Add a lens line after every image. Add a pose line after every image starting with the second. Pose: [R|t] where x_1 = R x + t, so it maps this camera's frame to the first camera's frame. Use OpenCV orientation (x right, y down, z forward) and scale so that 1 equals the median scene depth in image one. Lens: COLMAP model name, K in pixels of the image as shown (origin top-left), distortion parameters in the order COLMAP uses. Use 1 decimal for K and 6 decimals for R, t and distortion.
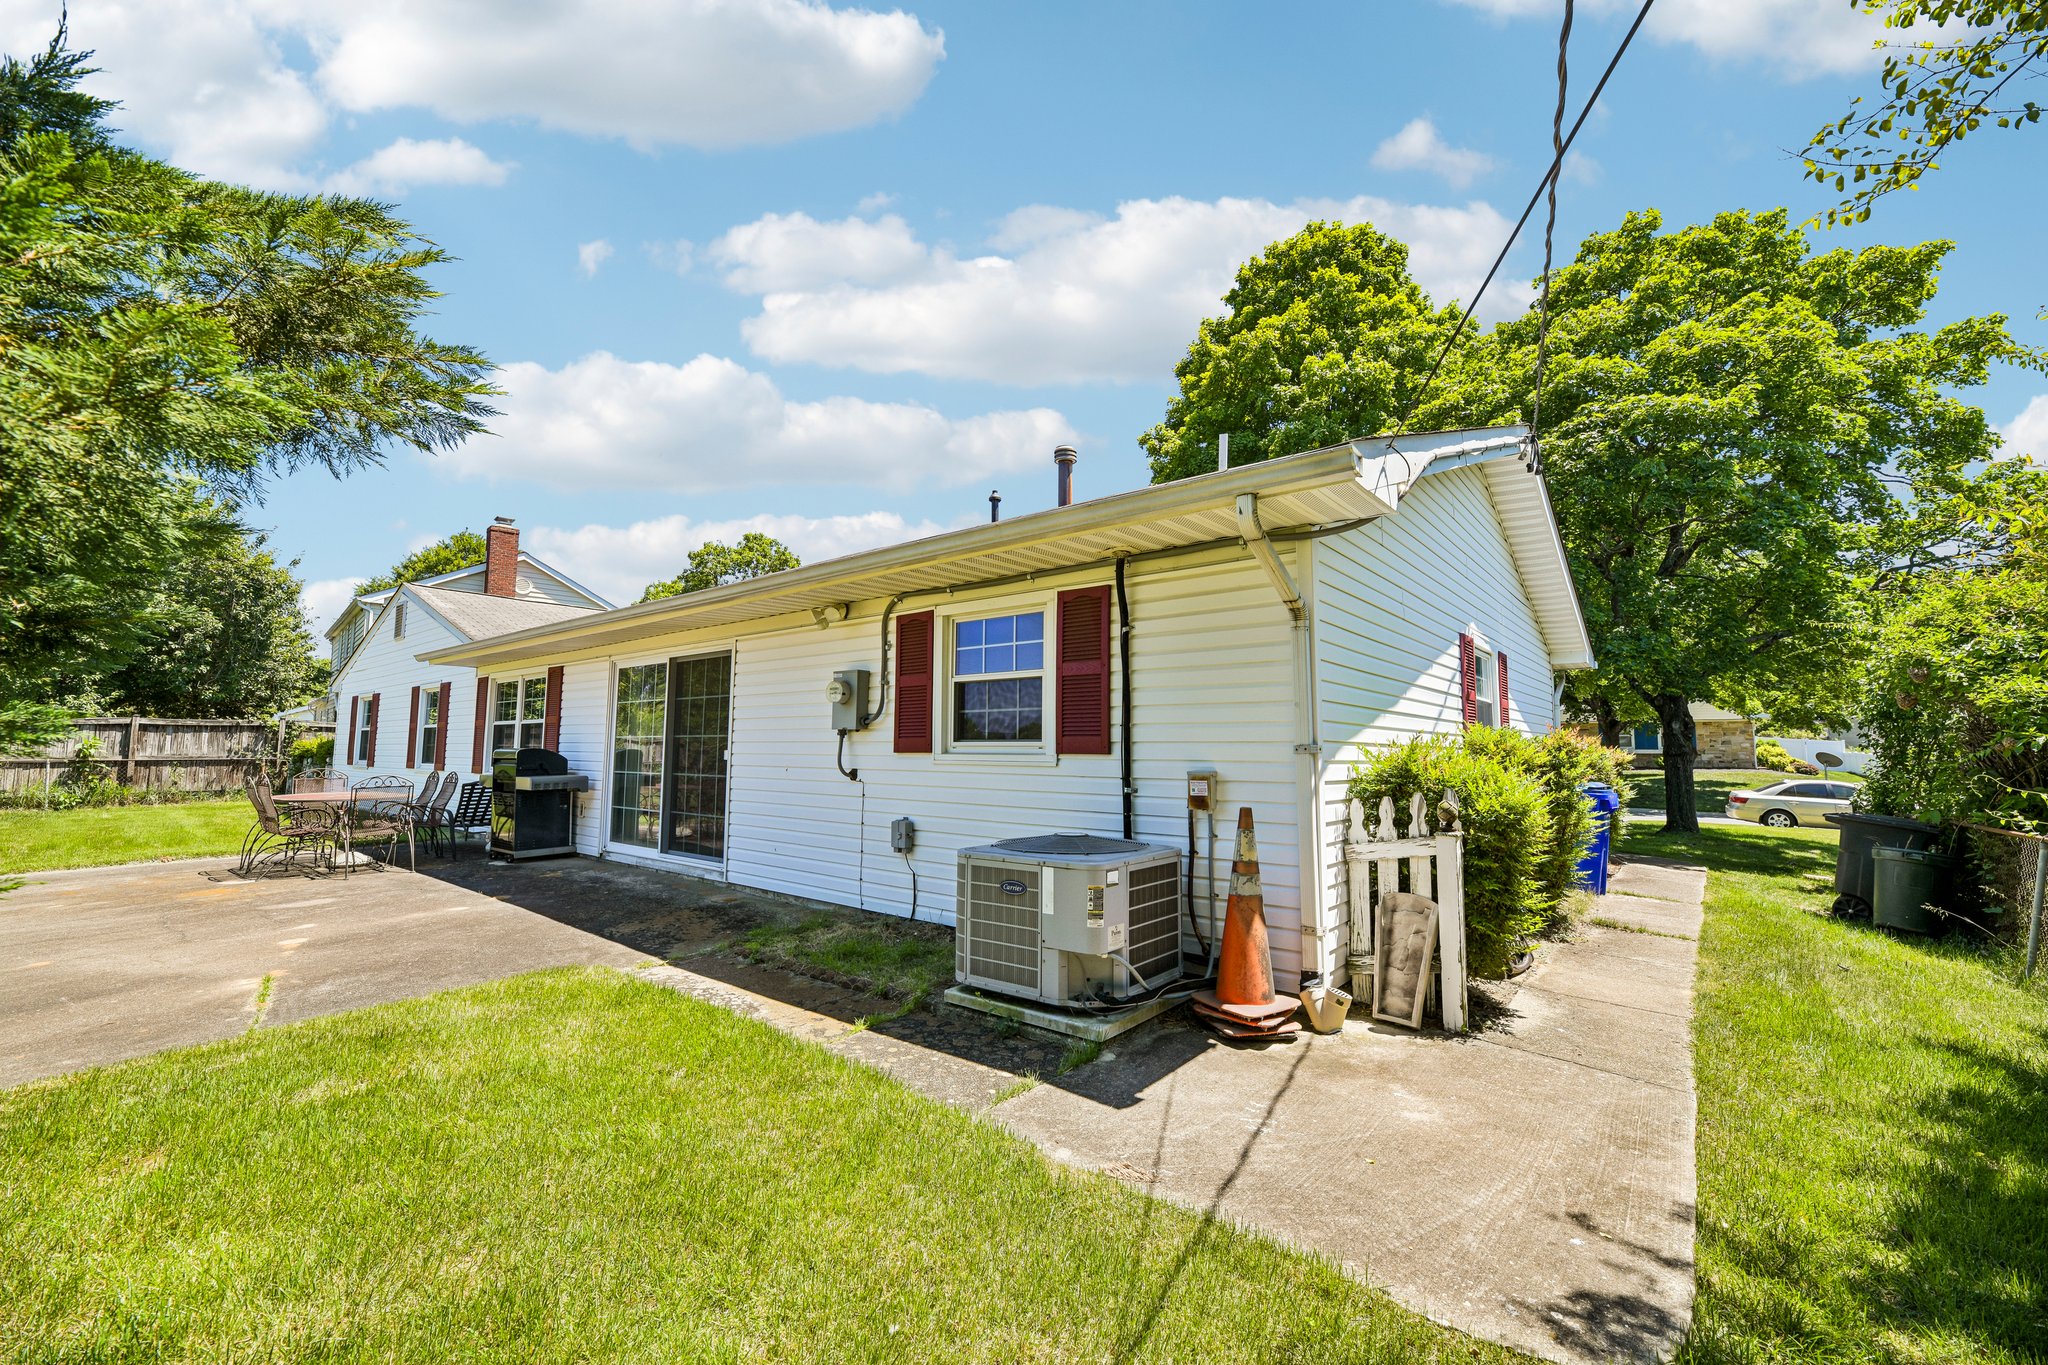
lens RADIAL K [[829.6, 0, 1024.3], [0, 829.6, 685.9], [0, 0, 1]] dist [-0.001208, -0.000680]
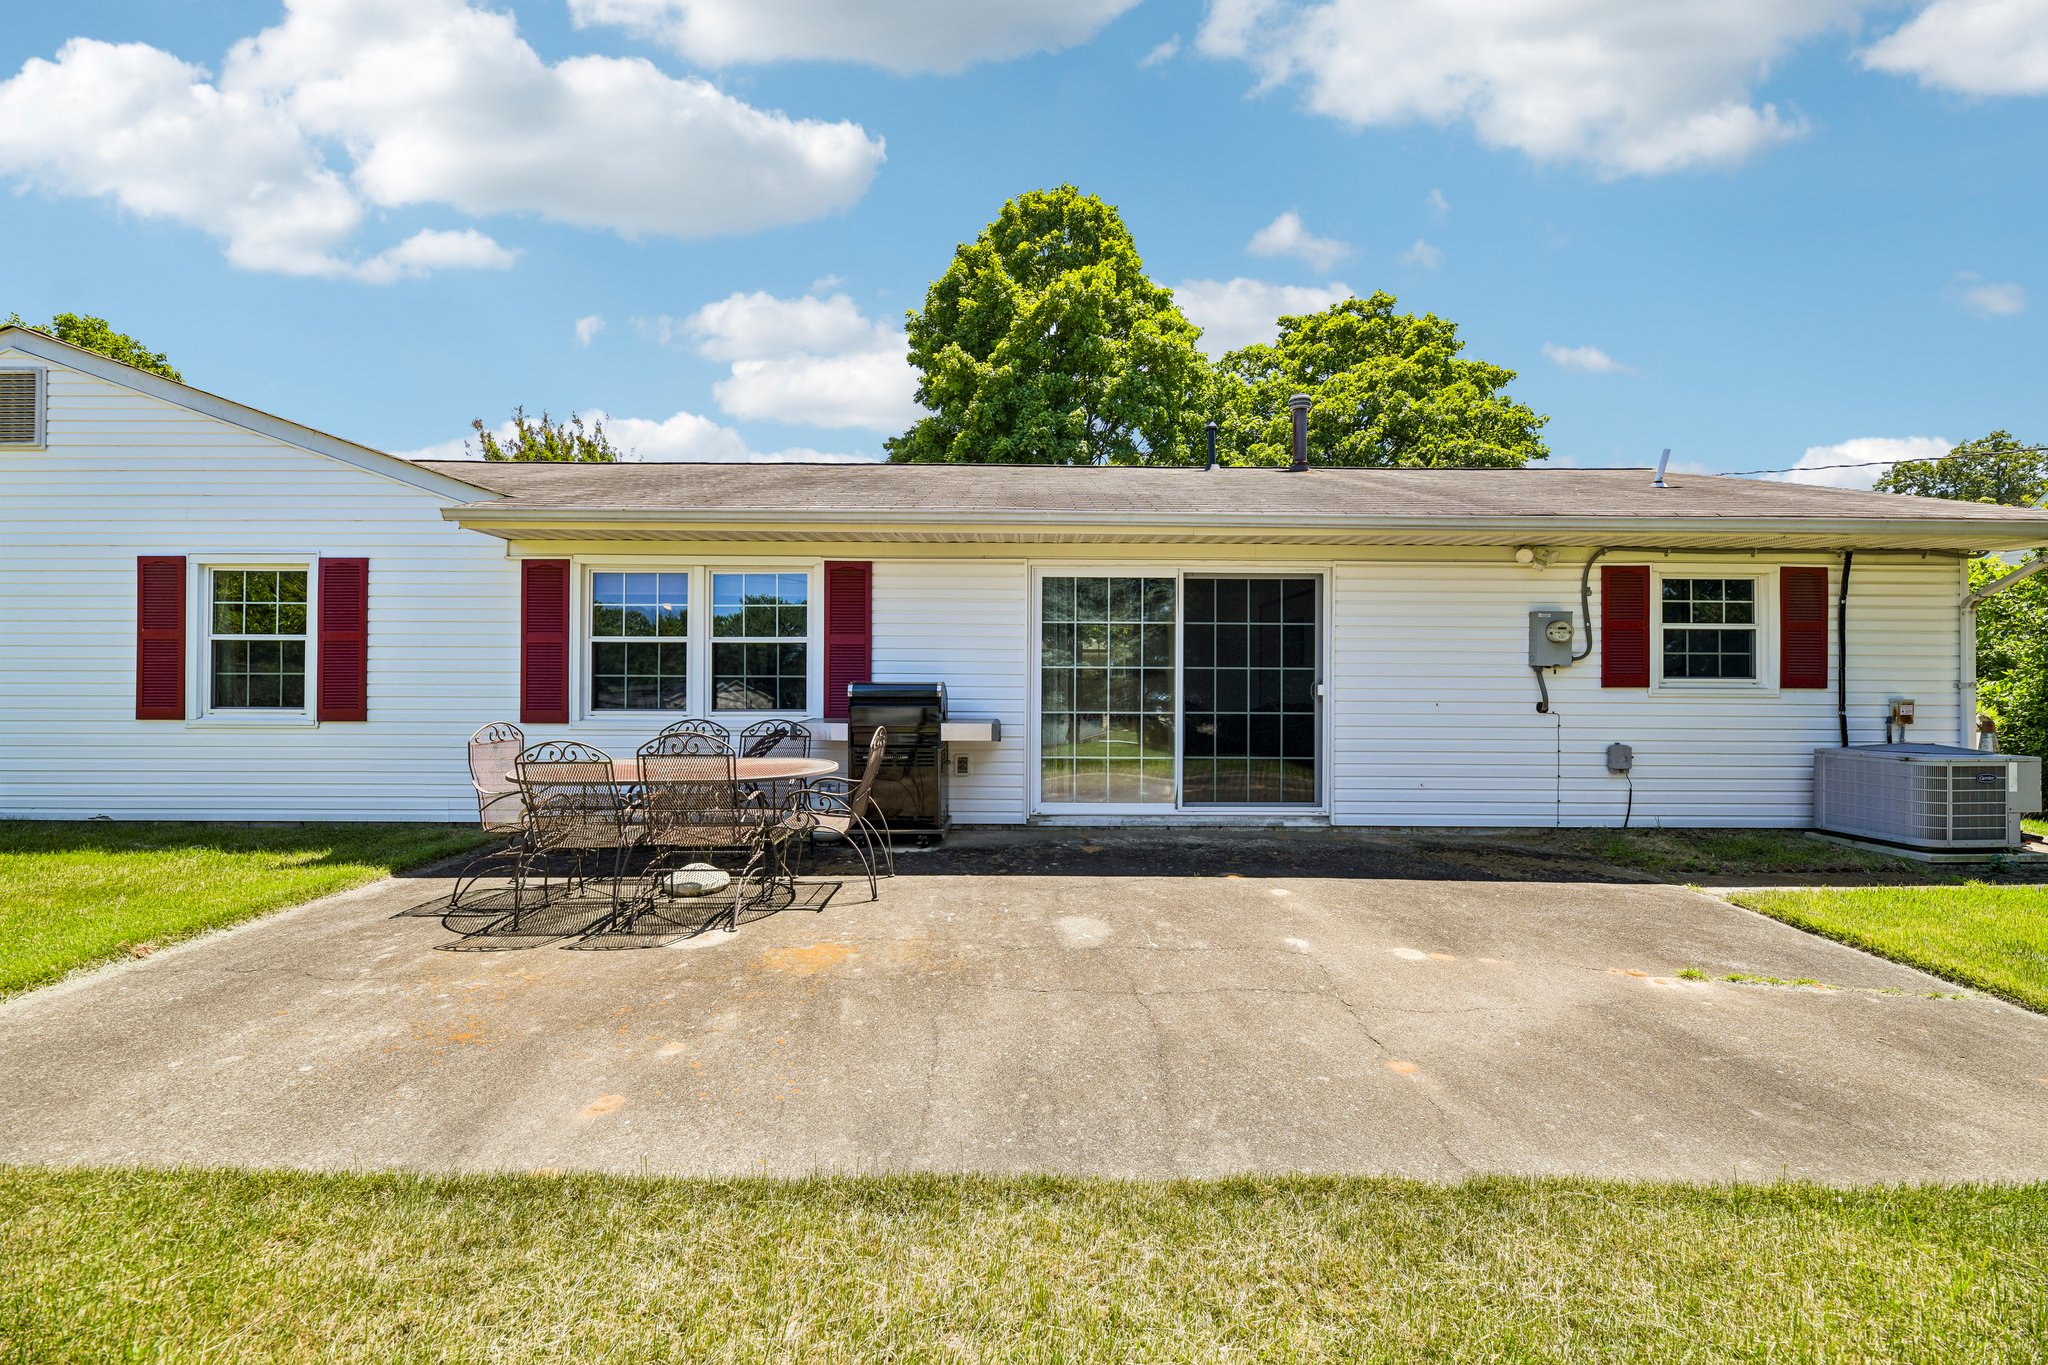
lens RADIAL K [[829.6, 0, 1024.0], [0, 829.6, 679.3], [0, 0, 1]] dist [-0.001208, -0.000680]
pose [[0.762069, 0.001706, 0.647494, -1.522022], [-0.052104, 0.996915, 0.058697, 0.045045], [-0.645396, -0.078468, 0.759807, 0.659987]]
